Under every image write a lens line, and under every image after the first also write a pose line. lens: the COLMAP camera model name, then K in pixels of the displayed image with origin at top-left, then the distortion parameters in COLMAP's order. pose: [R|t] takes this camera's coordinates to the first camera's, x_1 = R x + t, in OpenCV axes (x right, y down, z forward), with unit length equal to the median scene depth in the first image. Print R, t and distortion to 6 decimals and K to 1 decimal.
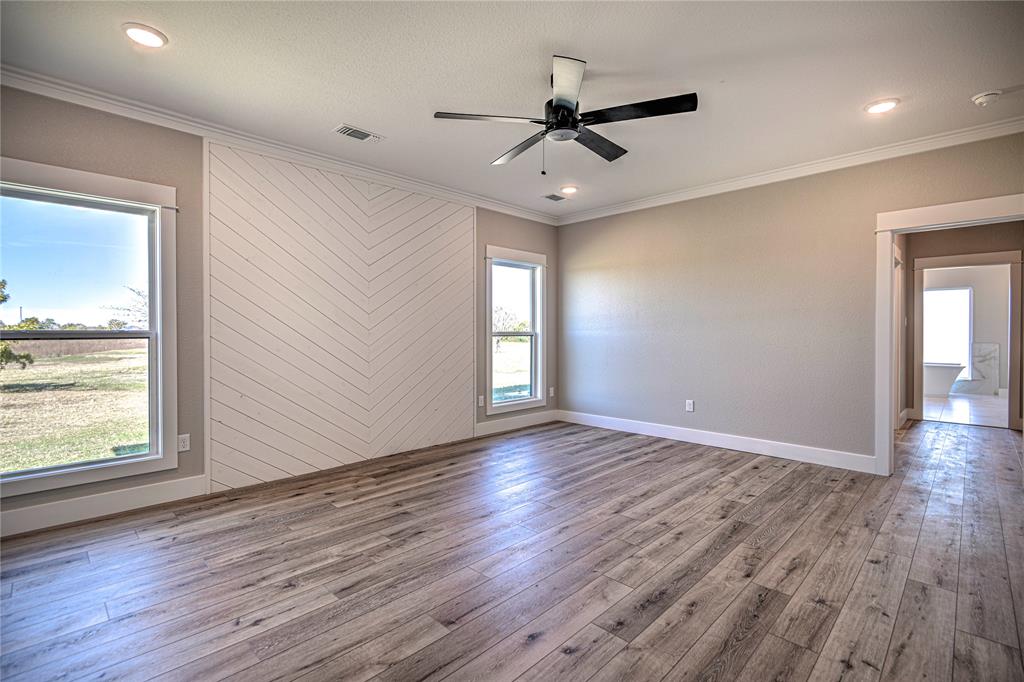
lens RADIAL K [[468.0, 0, 505.1], [0, 468.0, 336.2], [0, 0, 1]] dist [0.006896, -0.002059]
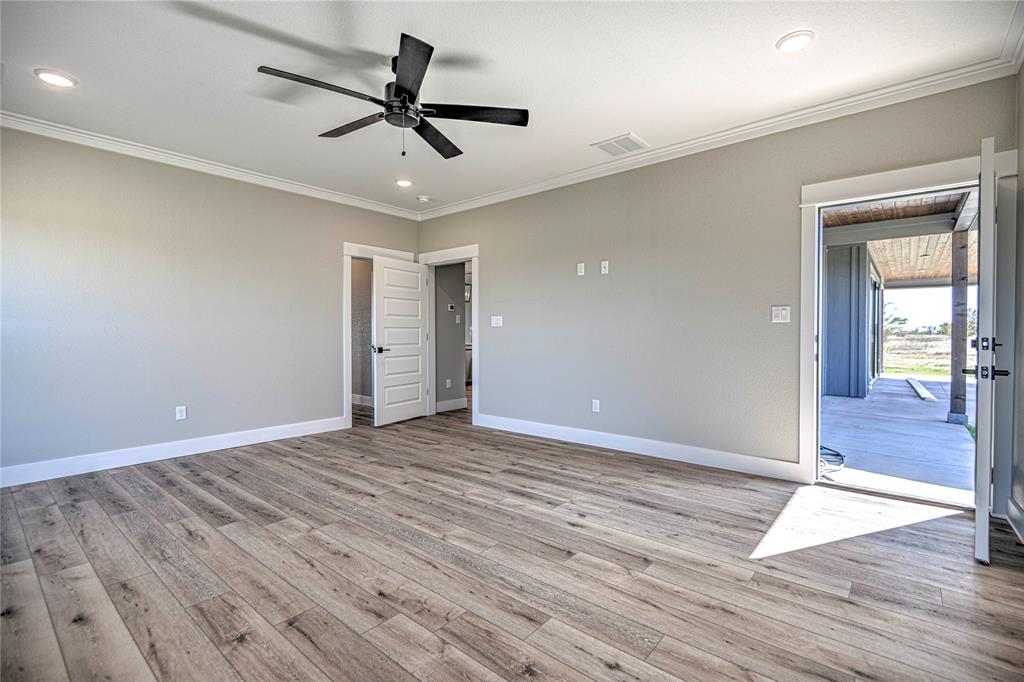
lens RADIAL K [[468.0, 0, 518.8], [0, 468.0, 335.7], [0, 0, 1]] dist [0.006896, -0.002059]
pose [[-0.086563, -0.003942, 0.996239, -0.851426], [0.015407, 0.999867, 0.005295, 0.022604], [-0.996127, 0.015808, -0.086491, 0.791671]]
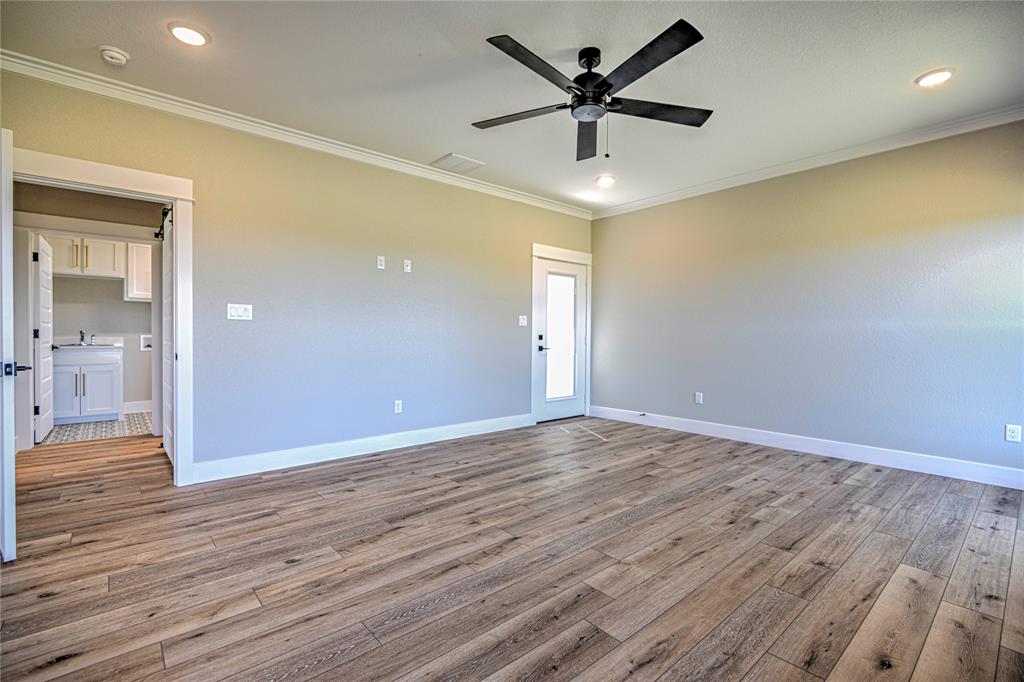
lens RADIAL K [[468.0, 0, 511.4], [0, 468.0, 331.7], [0, 0, 1]] dist [0.006896, -0.002059]
pose [[-0.997955, -0.006252, 0.063614, 0.203226], [-0.005765, 0.999953, 0.007823, 0.012795], [-0.063660, 0.007440, -0.997944, 1.874694]]
